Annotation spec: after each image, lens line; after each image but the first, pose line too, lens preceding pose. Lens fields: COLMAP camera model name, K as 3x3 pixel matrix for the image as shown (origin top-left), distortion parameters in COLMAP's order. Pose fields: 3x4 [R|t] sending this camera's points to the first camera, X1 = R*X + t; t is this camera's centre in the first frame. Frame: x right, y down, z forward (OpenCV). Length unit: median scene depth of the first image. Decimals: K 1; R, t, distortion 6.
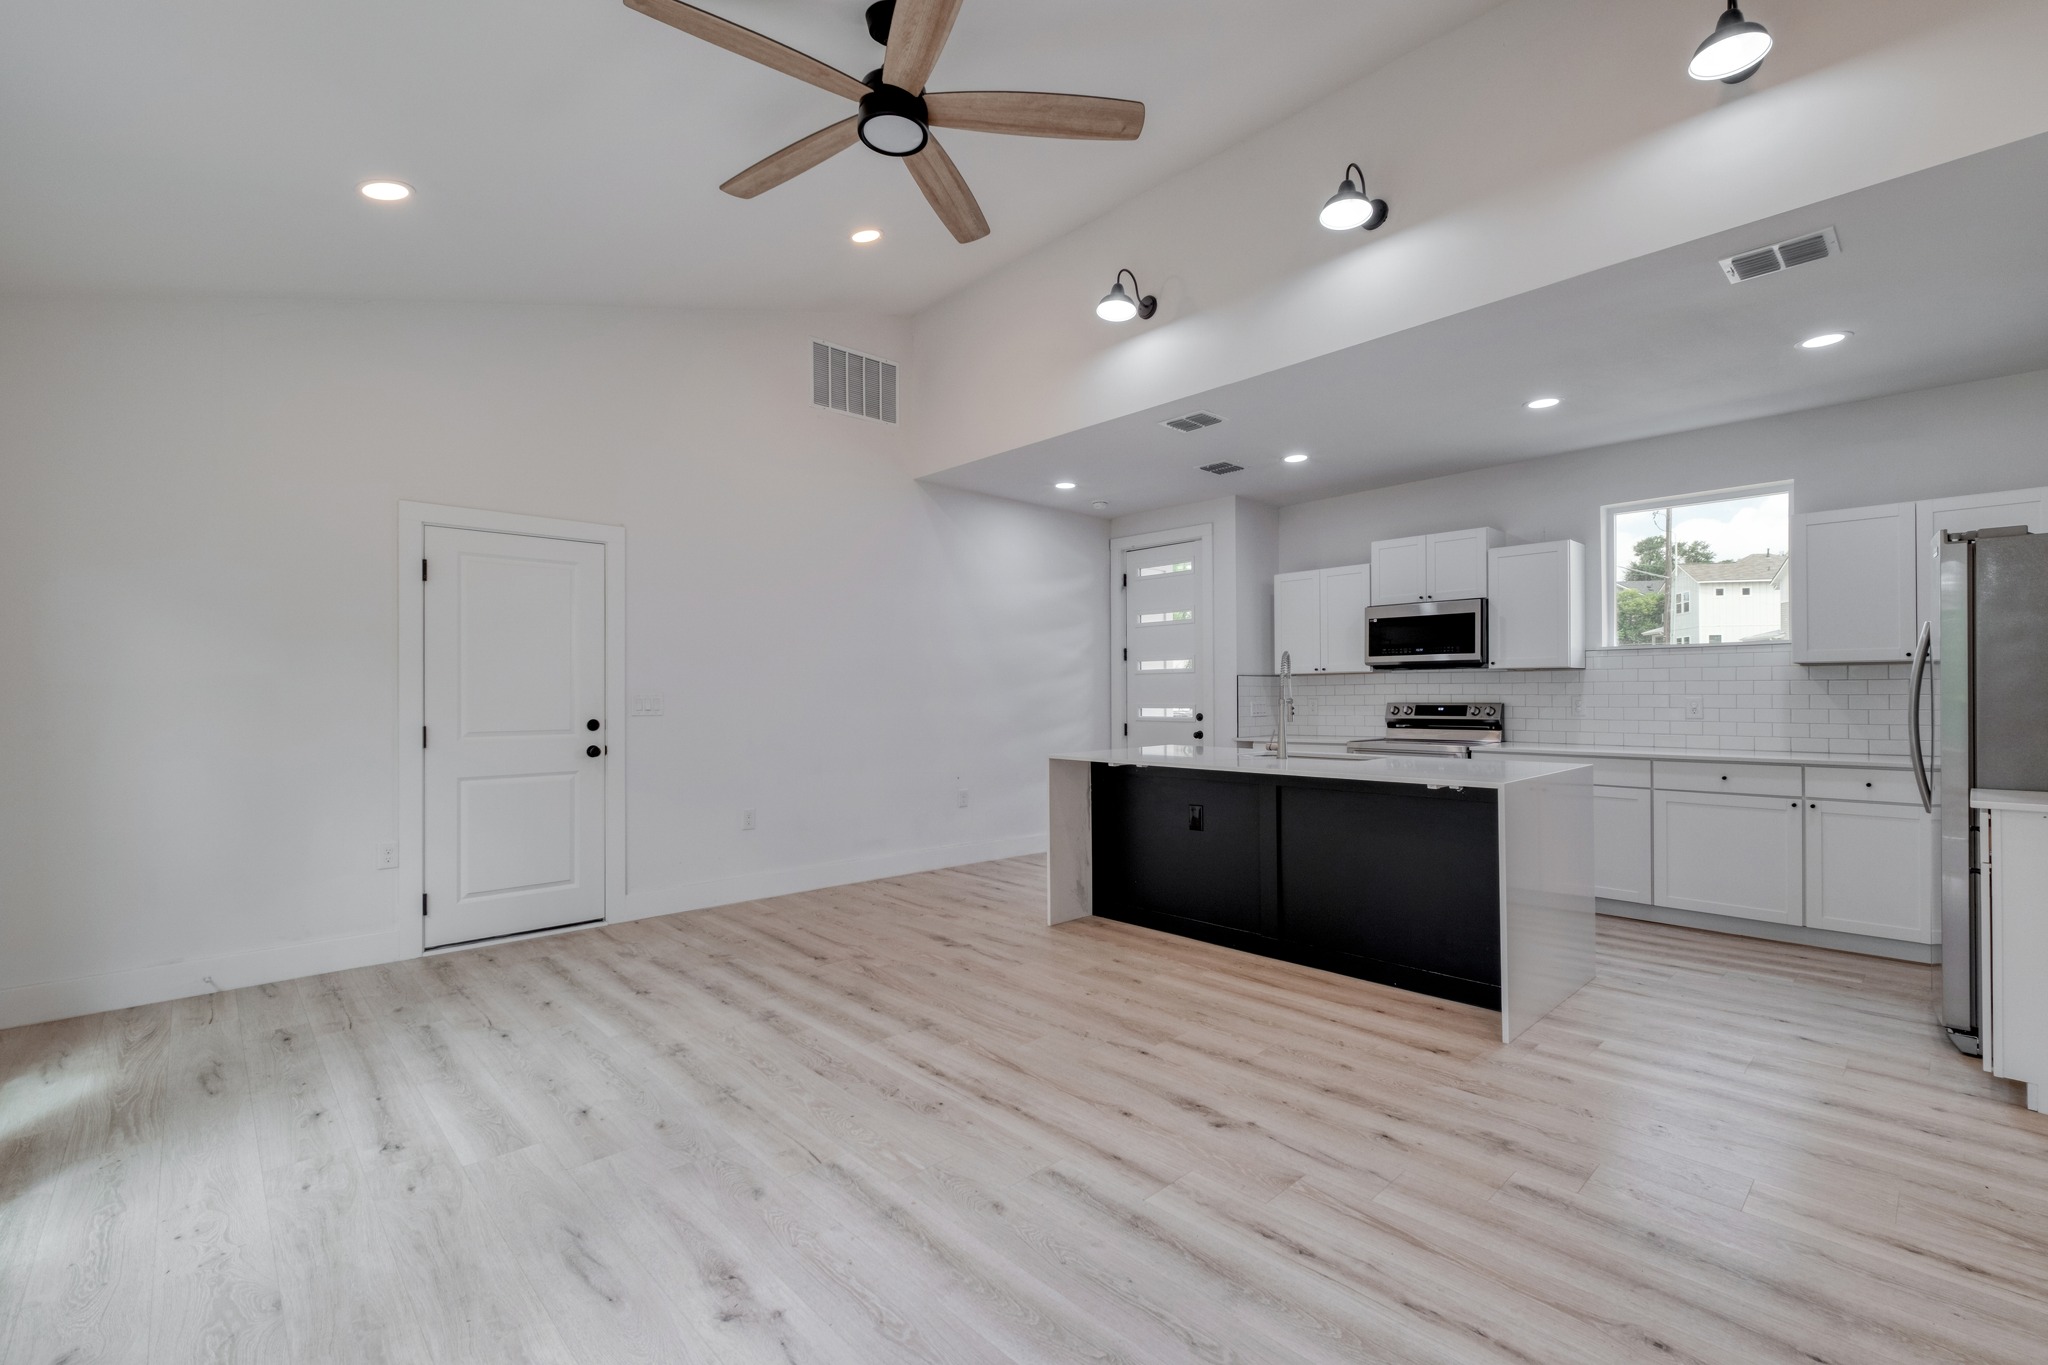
lens RADIAL K [[880.7, 0, 1023.1], [0, 880.7, 694.7], [0, 0, 1]] dist [0.007172, -0.004605]
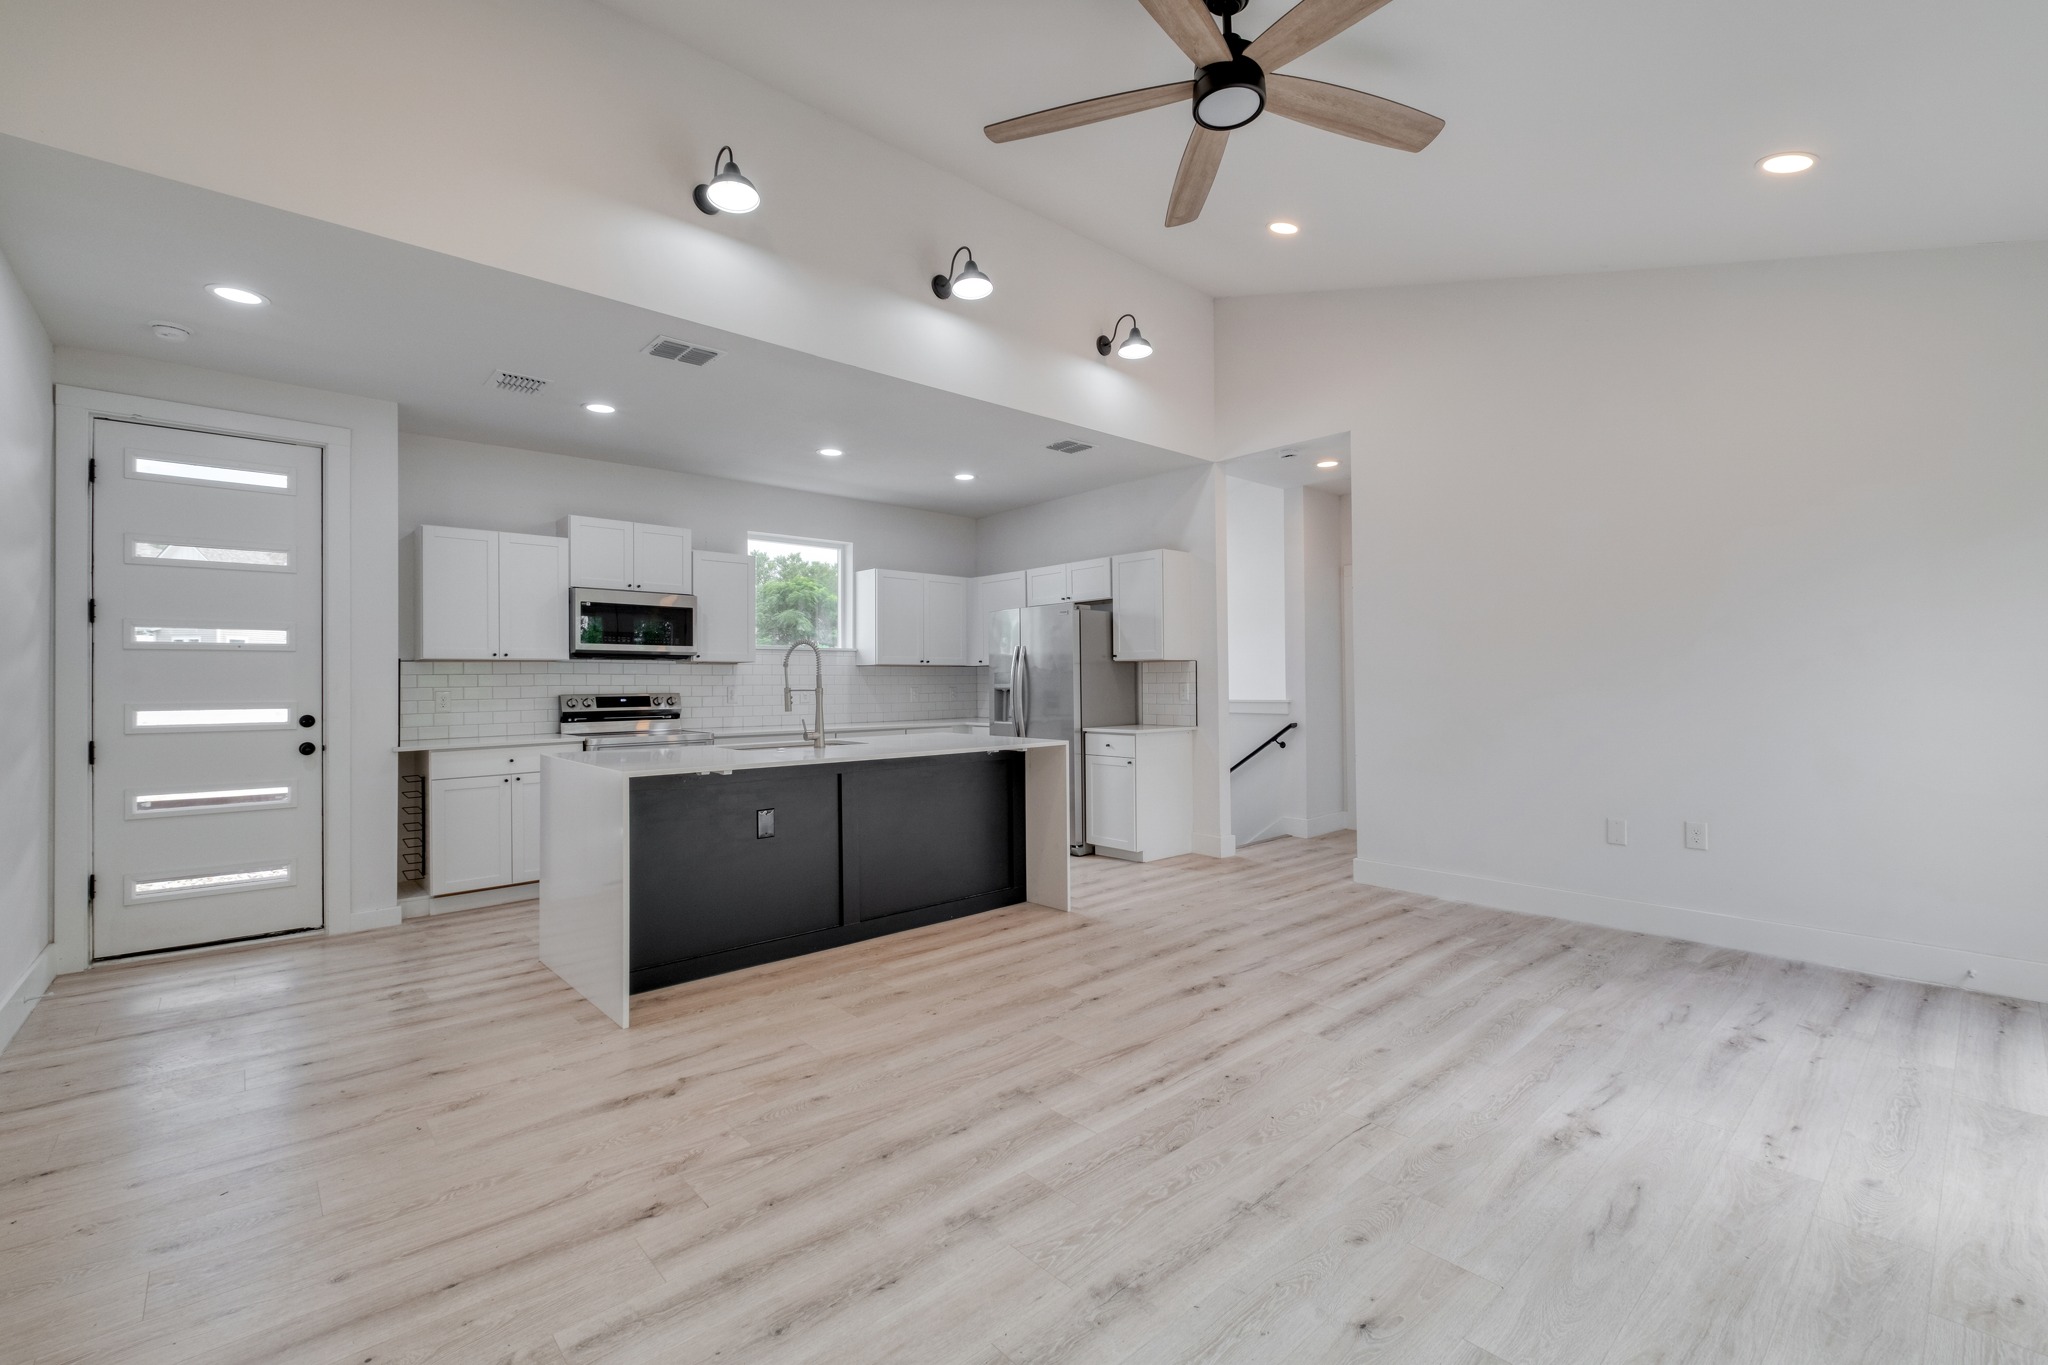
lens RADIAL K [[880.7, 0, 1022.1], [0, 880.7, 680.6], [0, 0, 1]] dist [0.007172, -0.004605]
pose [[0.022017, 0.006371, 0.999737, -0.752253], [0.005922, 0.999961, -0.006503, 0.005075], [-0.999740, 0.006064, 0.021979, 0.808992]]
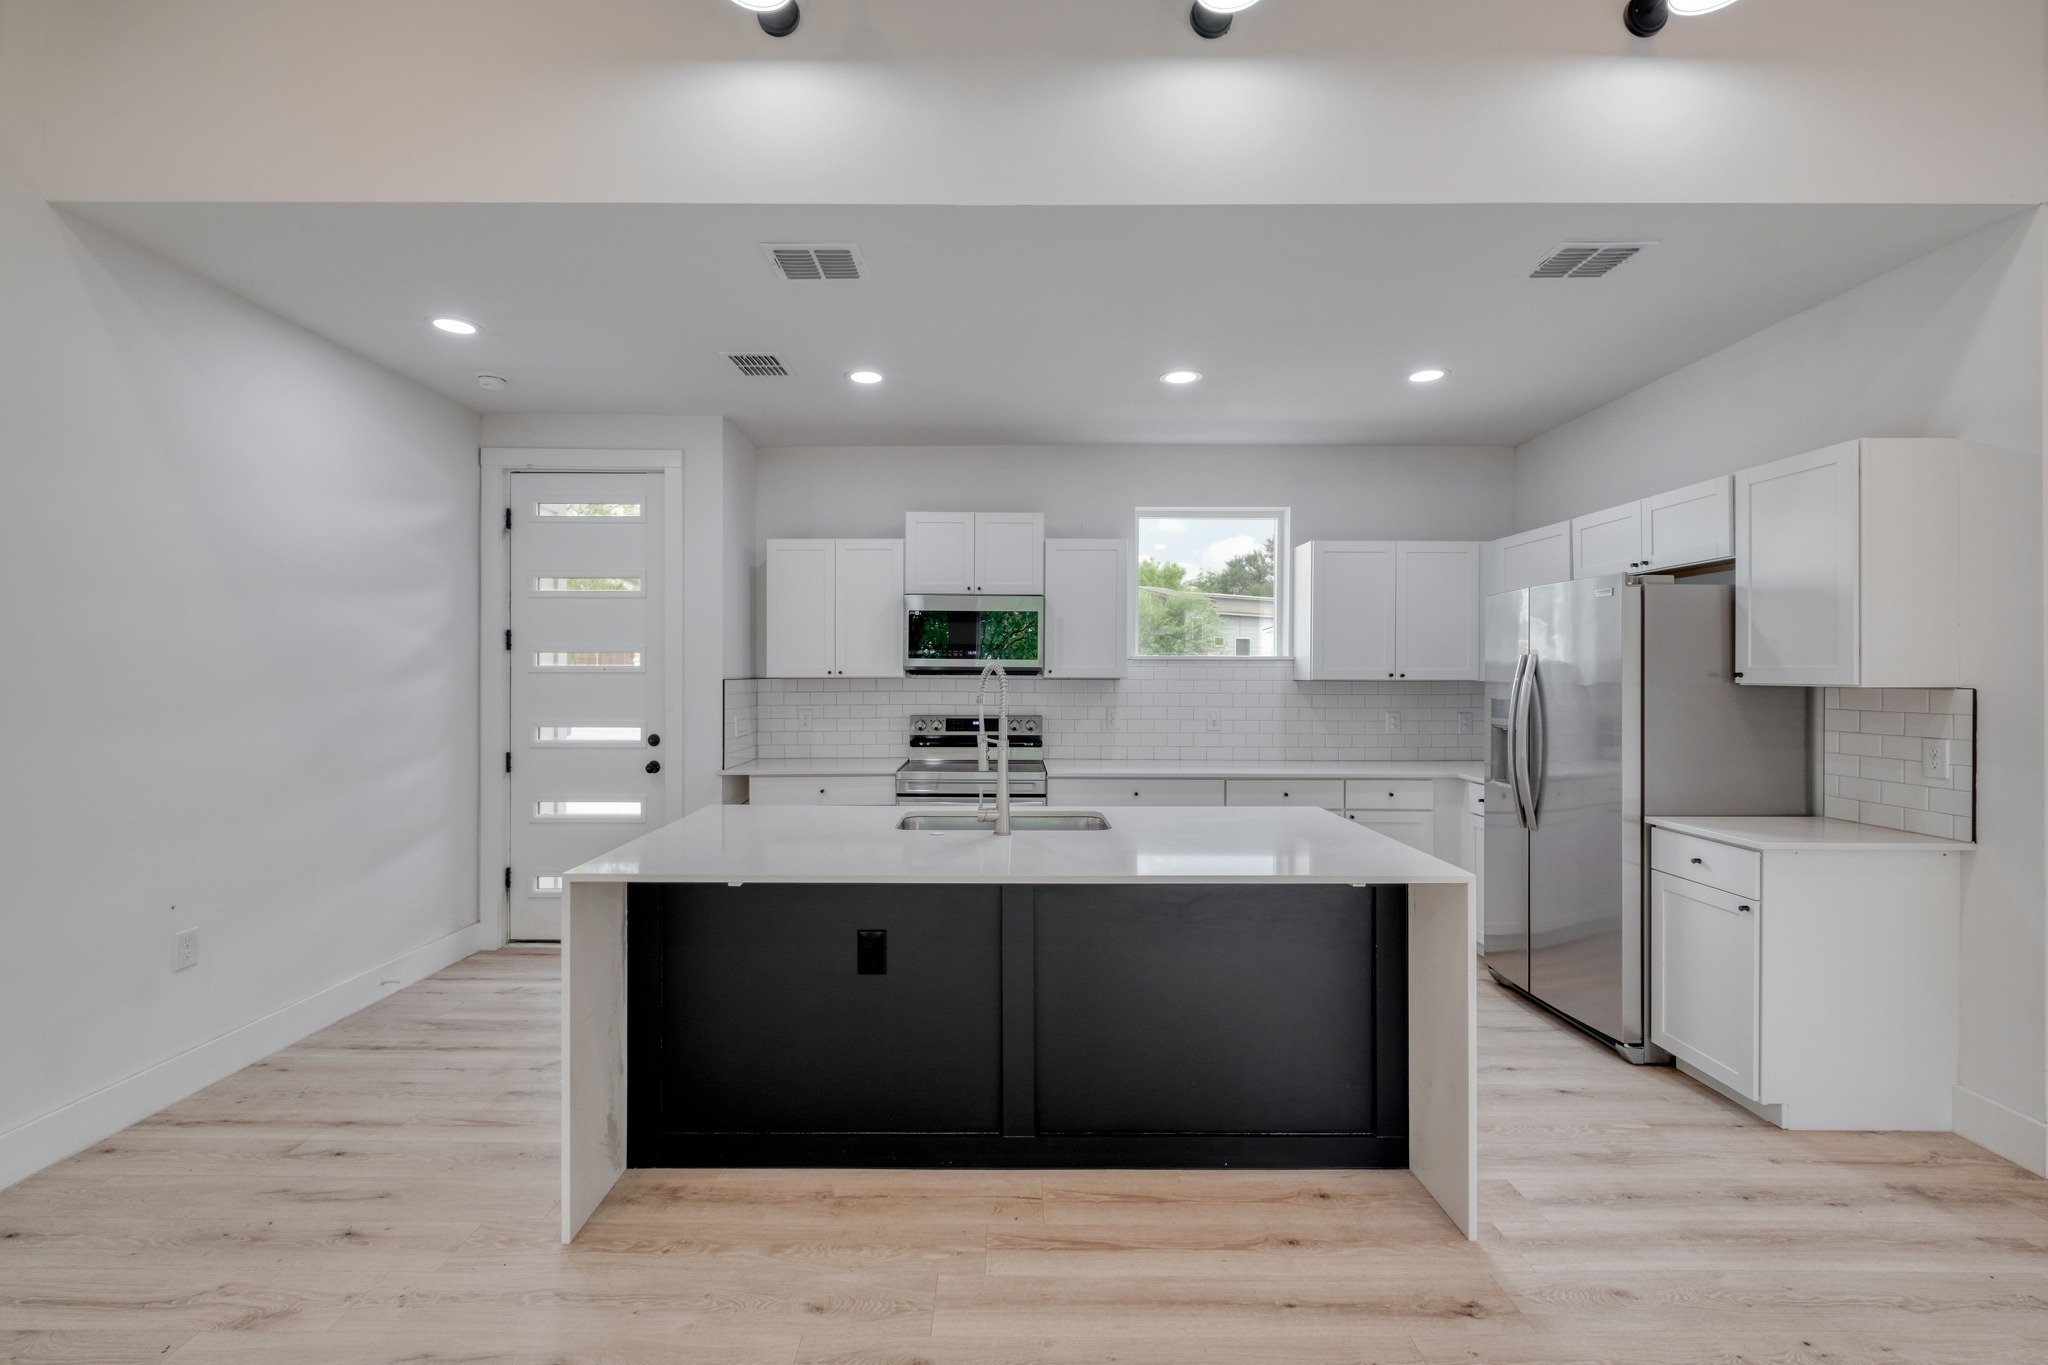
lens RADIAL K [[880.7, 0, 1006.2], [0, 880.7, 680.6], [0, 0, 1]] dist [0.007172, -0.004605]
pose [[0.686087, -0.000598, 0.727519, -0.175924], [-0.006027, 0.999961, 0.006505, -0.044831], [-0.727494, -0.008848, 0.686057, 0.611718]]
